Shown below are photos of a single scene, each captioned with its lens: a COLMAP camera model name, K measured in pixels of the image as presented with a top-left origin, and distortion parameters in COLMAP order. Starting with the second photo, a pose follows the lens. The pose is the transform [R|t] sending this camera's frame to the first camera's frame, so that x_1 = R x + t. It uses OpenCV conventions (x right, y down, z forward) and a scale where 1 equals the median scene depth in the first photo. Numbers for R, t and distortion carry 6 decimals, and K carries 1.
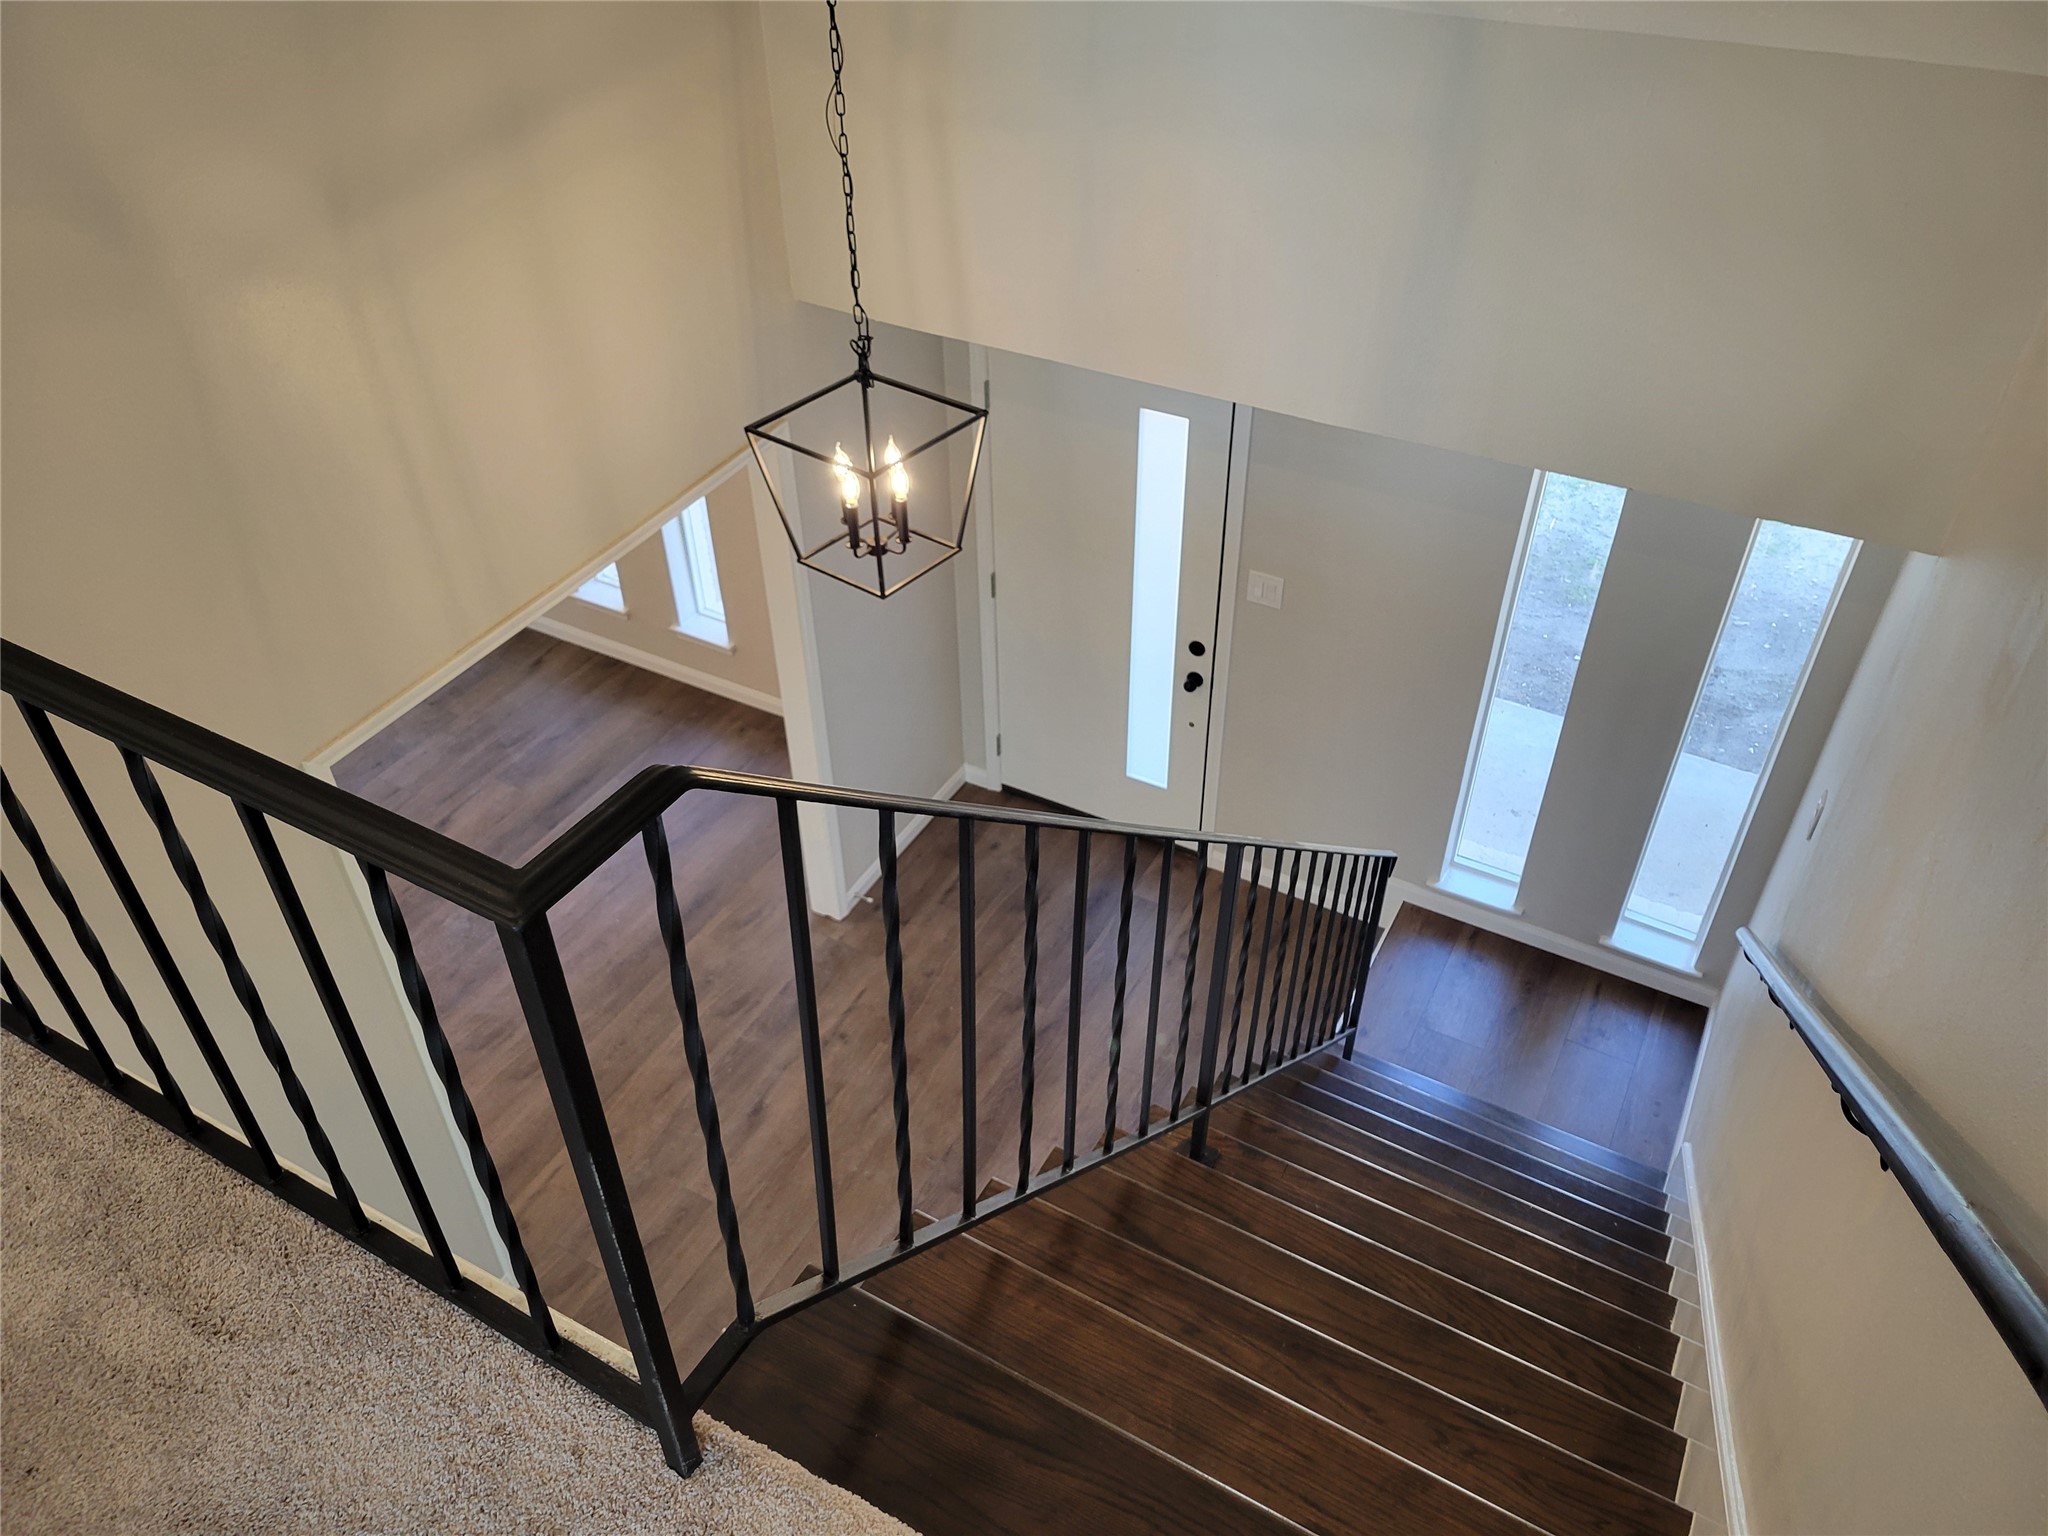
lens RADIAL K [[1520.6, 0, 1012.9], [0, 1520.6, 773.7], [0, 0, 1]] dist [0.054802, -0.036409]
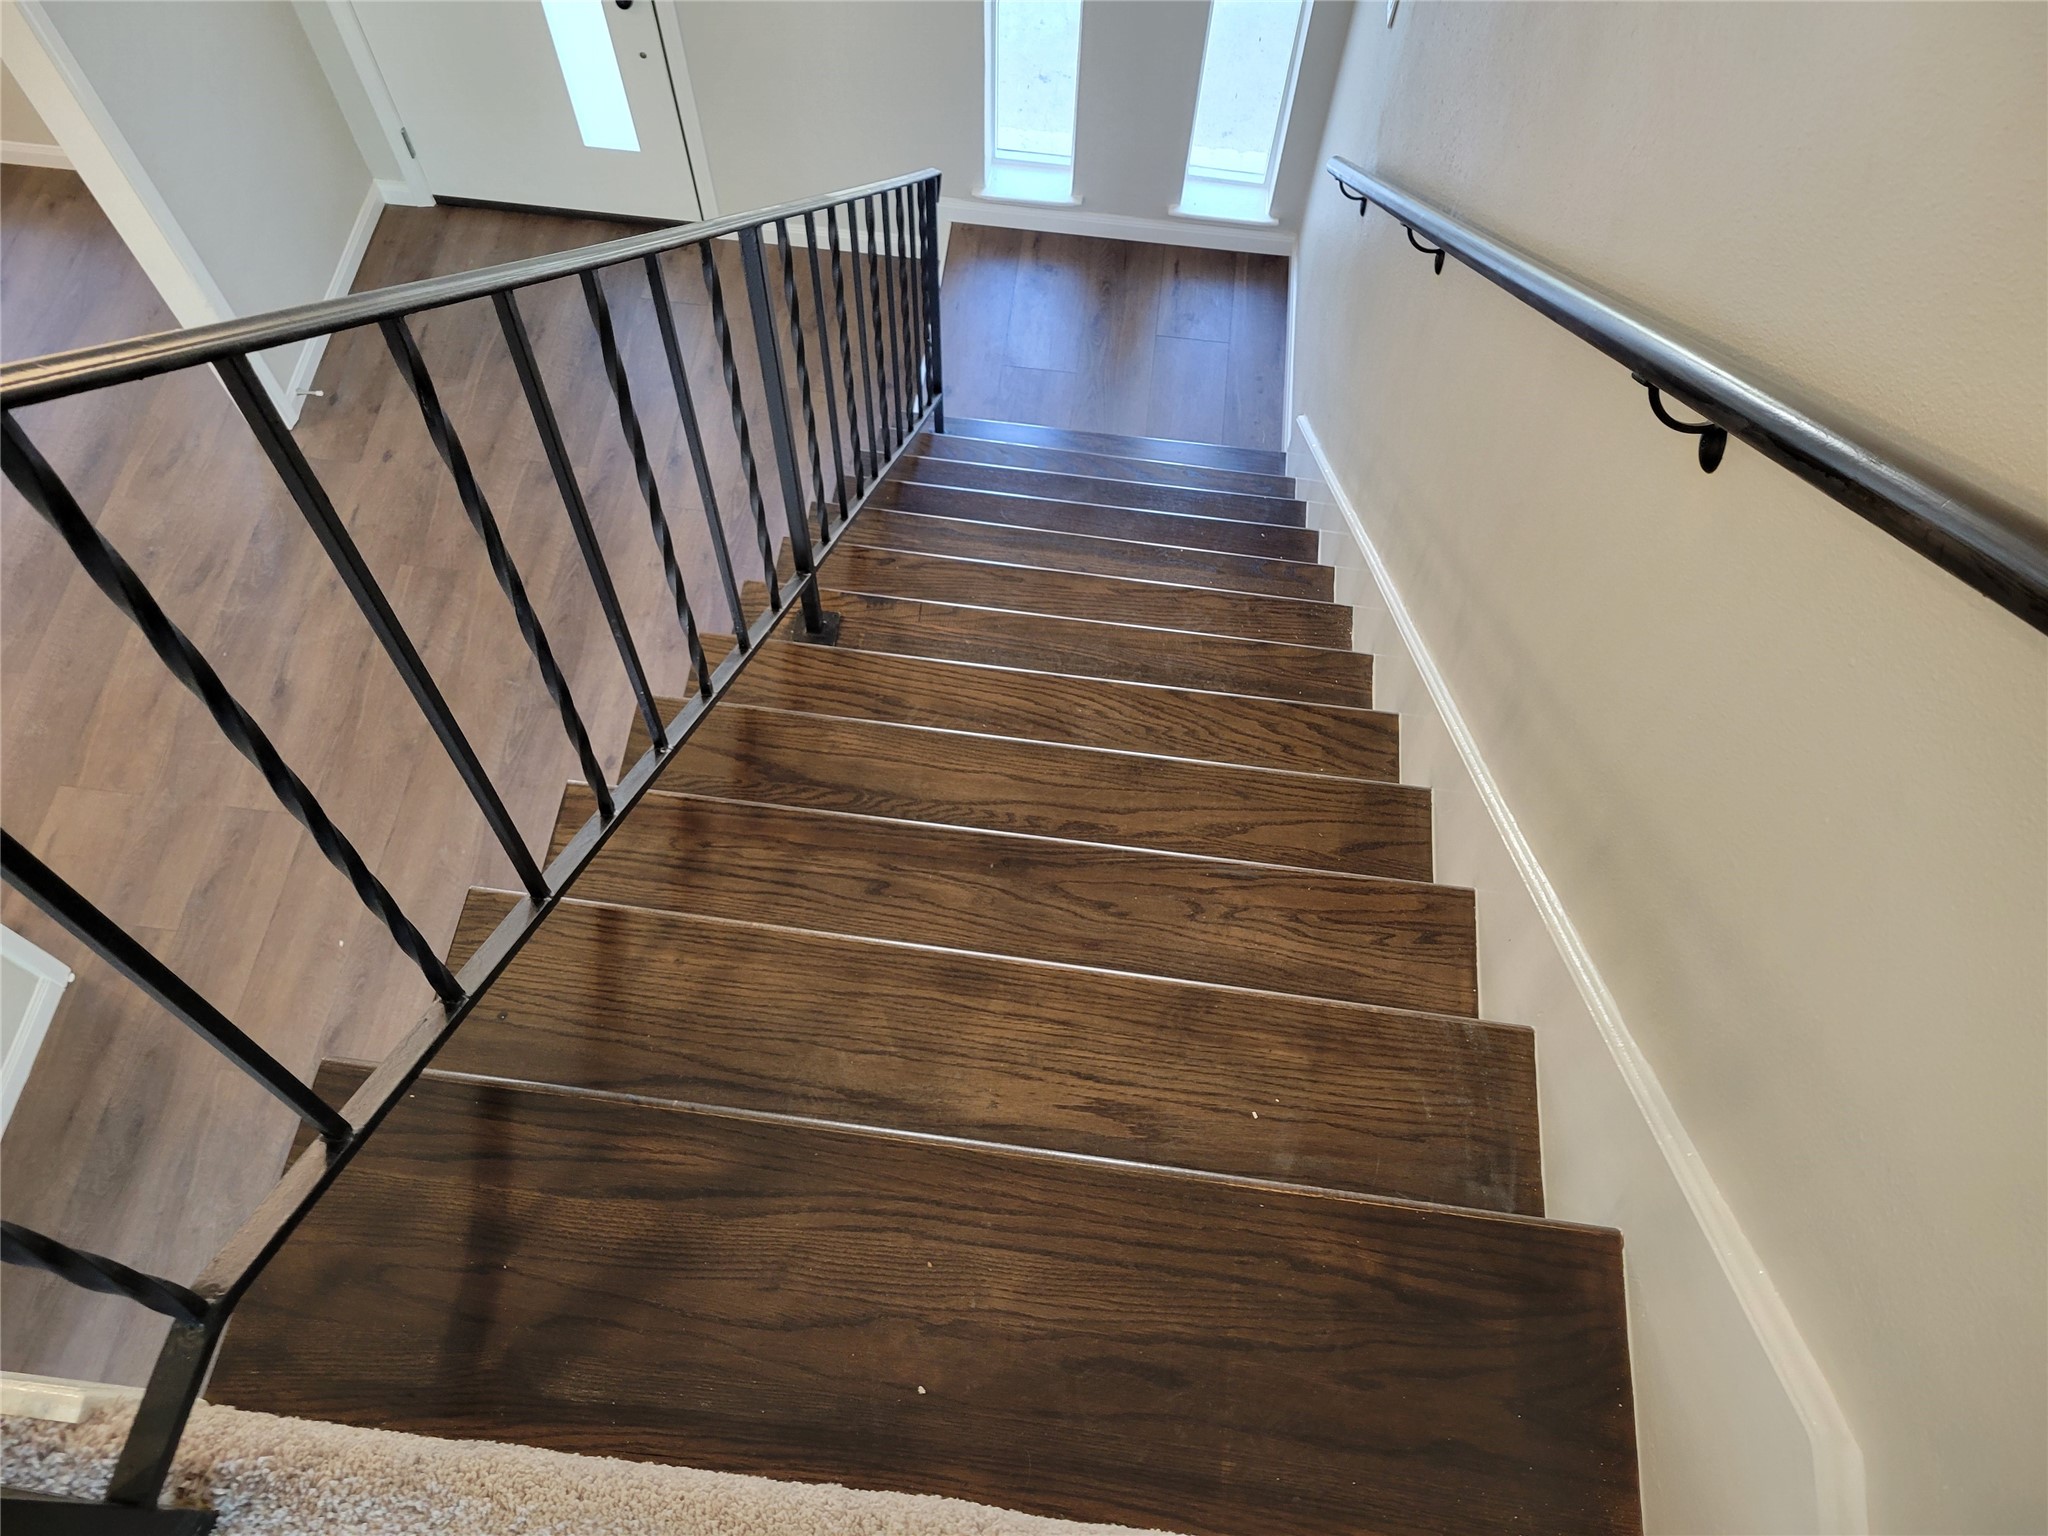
lens RADIAL K [[1520.6, 0, 1012.9], [0, 1520.6, 773.7], [0, 0, 1]] dist [0.054802, -0.036409]
pose [[0.923614, -0.330629, 0.193964, 0.026249], [0.224697, 0.876932, 0.424855, -0.002934], [-0.310563, -0.348819, 0.884238, 0.167436]]
